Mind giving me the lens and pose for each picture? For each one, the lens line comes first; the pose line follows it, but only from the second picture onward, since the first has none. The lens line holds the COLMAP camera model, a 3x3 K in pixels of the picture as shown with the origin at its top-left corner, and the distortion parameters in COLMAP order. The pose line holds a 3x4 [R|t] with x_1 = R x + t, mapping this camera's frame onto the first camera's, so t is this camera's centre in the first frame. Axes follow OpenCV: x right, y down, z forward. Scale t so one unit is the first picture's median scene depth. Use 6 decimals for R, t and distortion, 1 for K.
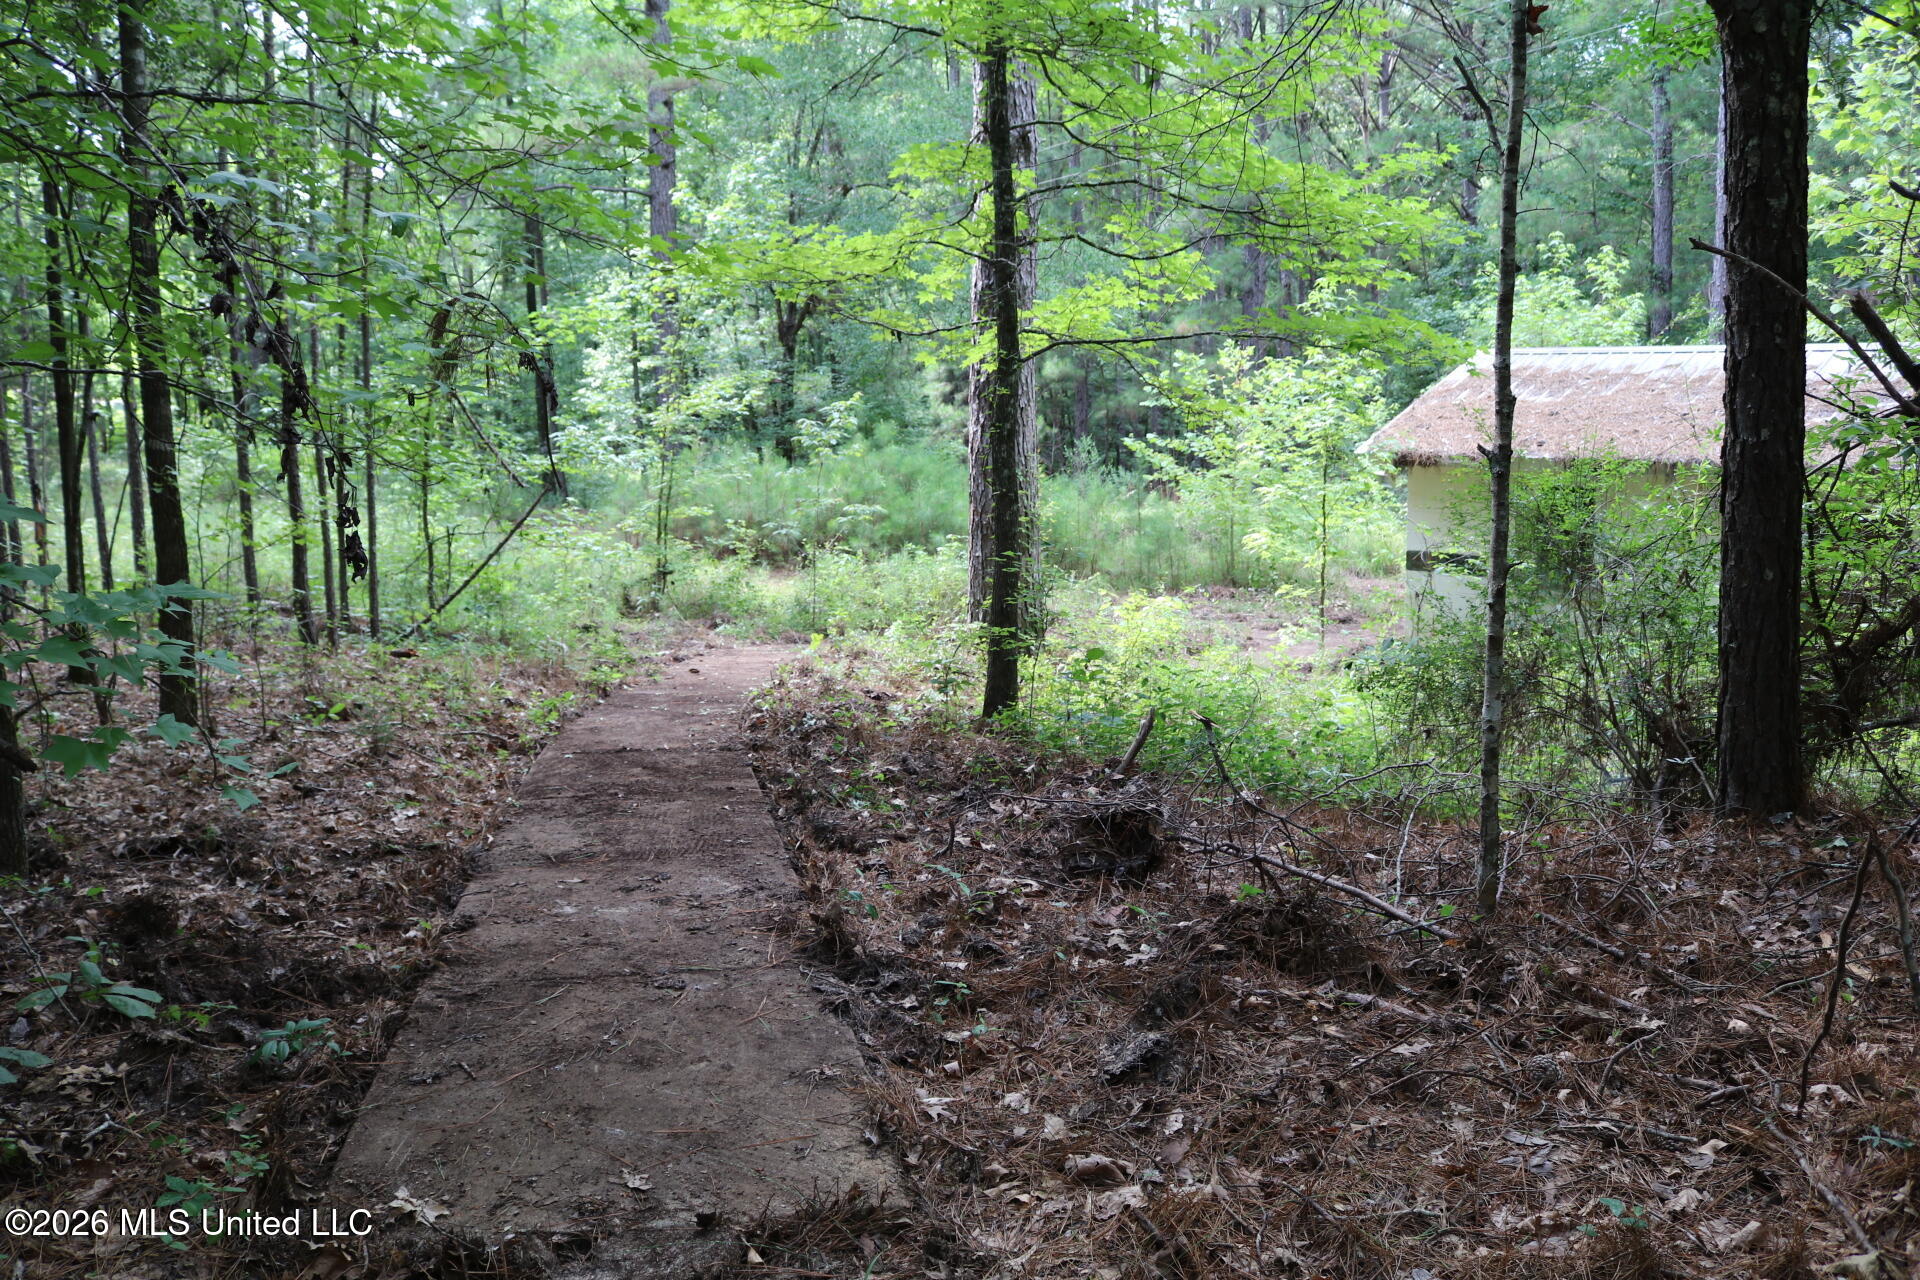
lens RADIAL K [[1591.5, 0, 953.7], [0, 1591.5, 621.1], [0, 0, 1]] dist [-0.144403, 0.117077]
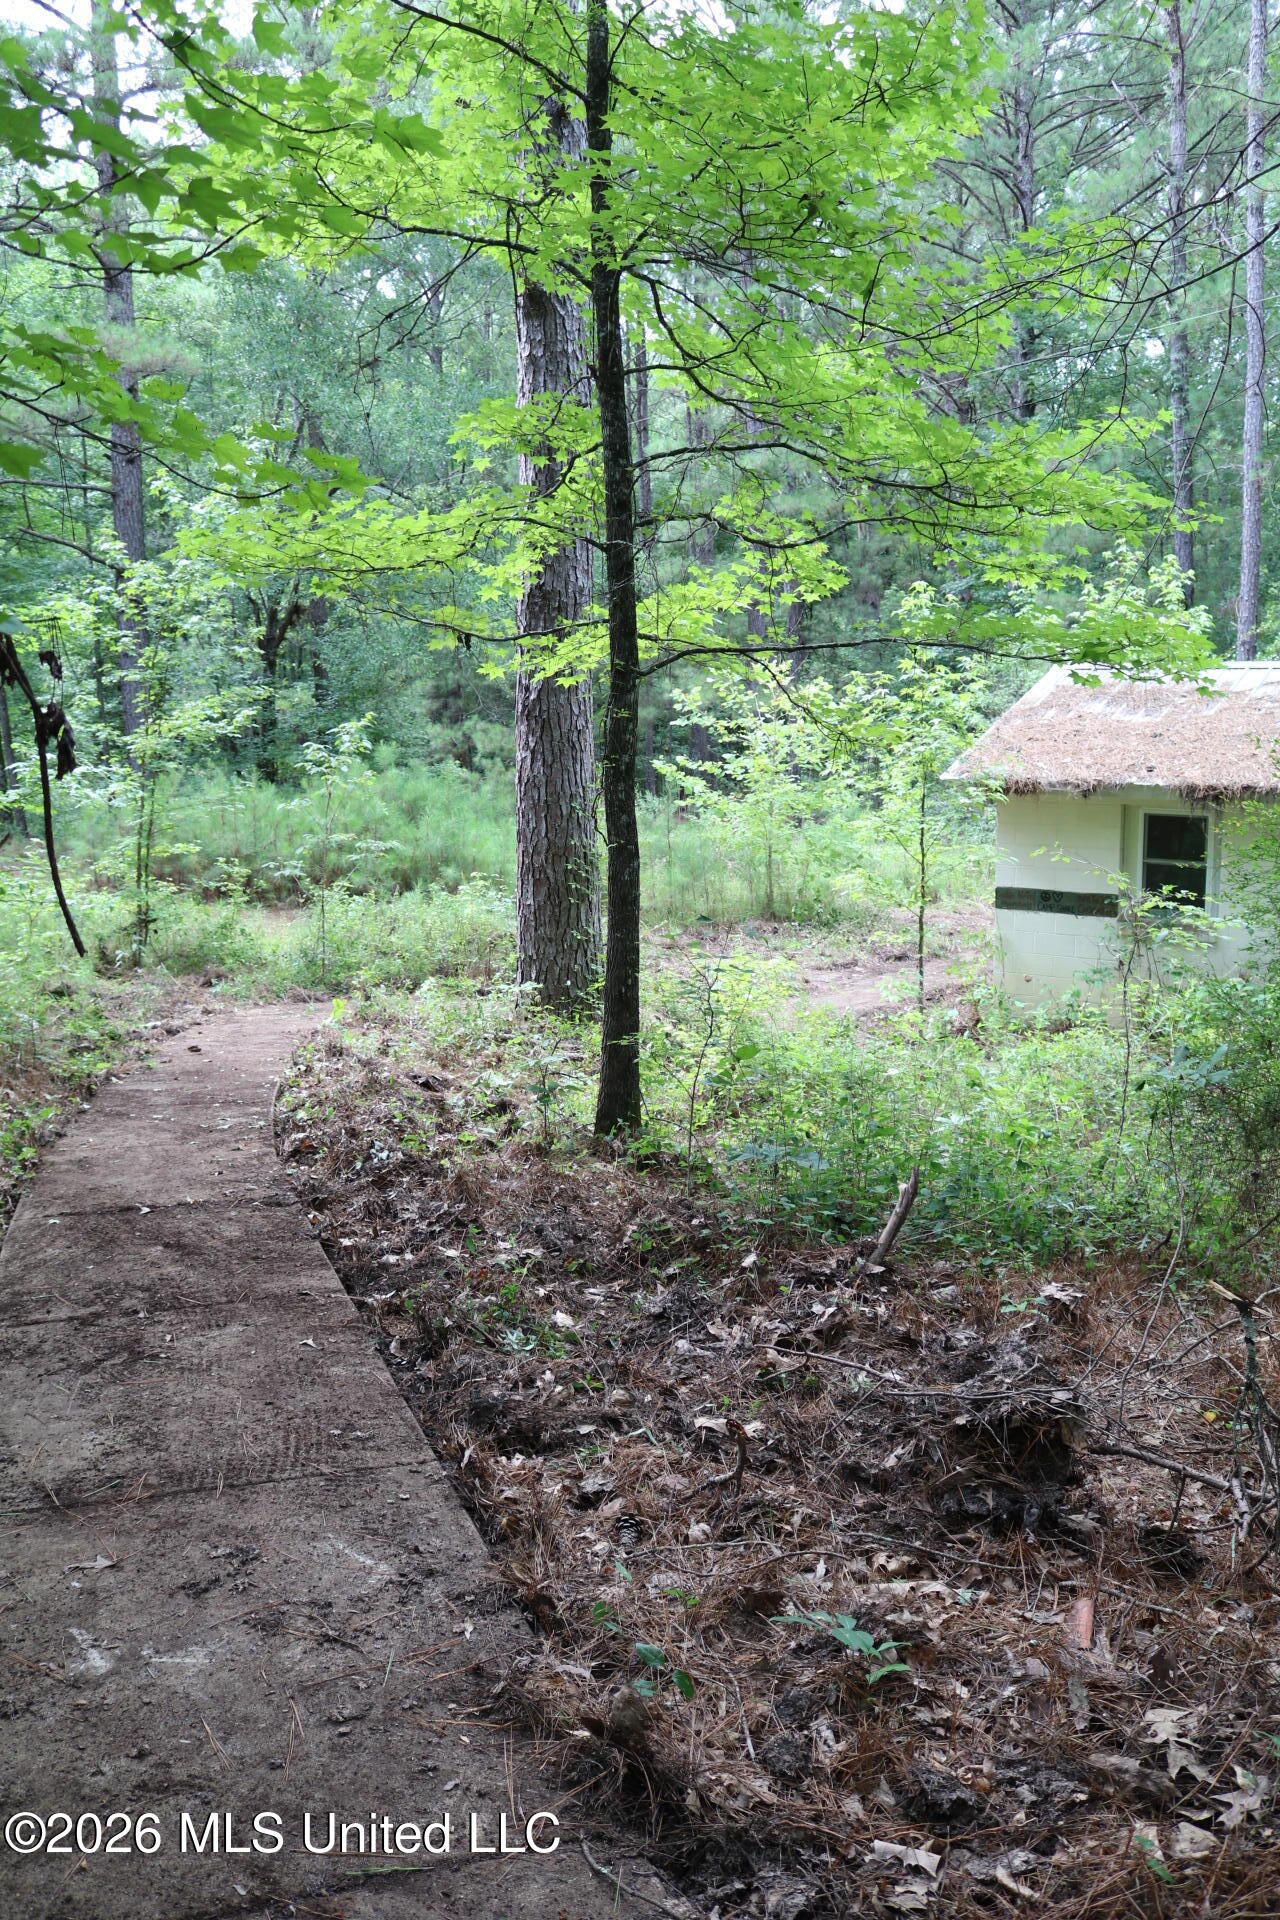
lens RADIAL K [[1591.5, 0, 640.0], [0, 1591.5, 960.0], [0, 0, 1]] dist [-0.144403, 0.117077]
pose [[0.990661, -0.019076, 0.135005, -0.031565], [0.017153, 0.999734, 0.015396, -0.017658], [-0.135263, -0.012936, 0.990725, 0.112310]]
